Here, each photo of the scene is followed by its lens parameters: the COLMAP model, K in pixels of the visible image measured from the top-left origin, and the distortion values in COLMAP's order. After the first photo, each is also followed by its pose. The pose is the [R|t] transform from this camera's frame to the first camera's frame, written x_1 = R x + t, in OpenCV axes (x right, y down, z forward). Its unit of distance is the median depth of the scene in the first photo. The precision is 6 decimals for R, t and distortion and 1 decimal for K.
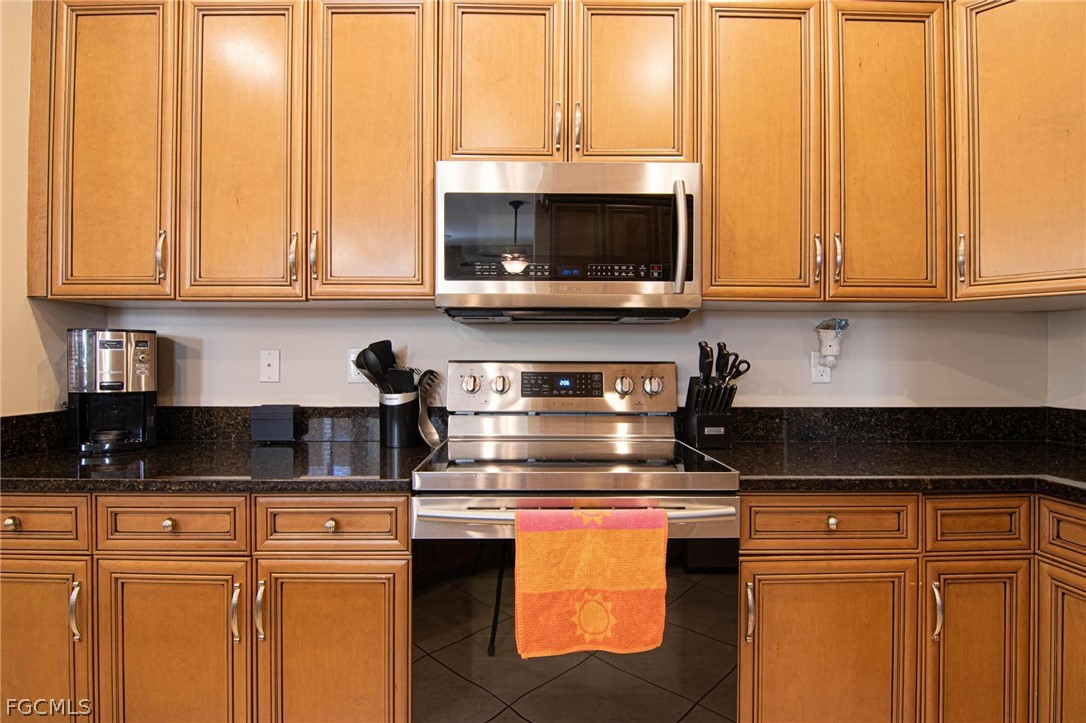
lens RADIAL K [[485.8, 0, 543.0], [0, 485.8, 361.5], [0, 0, 1]] dist [-0.048572, 0.000156]
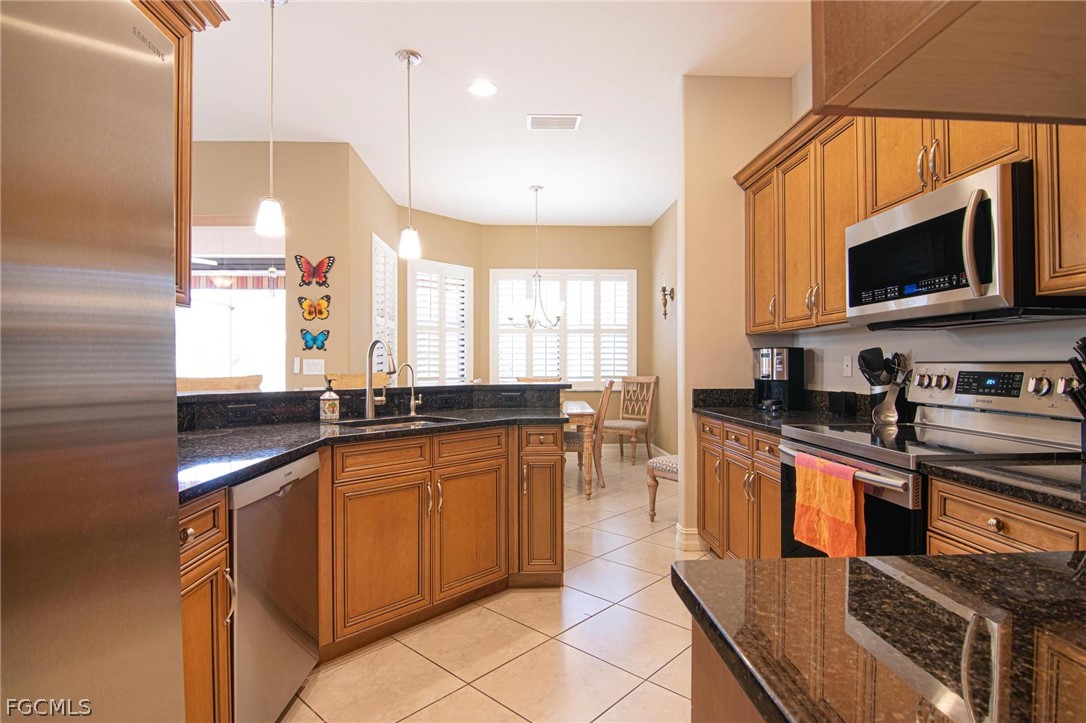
lens RADIAL K [[551.8, 0, 538.1], [0, 551.8, 361.1], [0, 0, 1]] dist [-0.001025, -0.012387]
pose [[0.008177, -0.009889, -0.999918, 1.215416], [0.007751, 0.999922, -0.009826, 0.003321], [0.999937, -0.007670, 0.008253, 0.025245]]
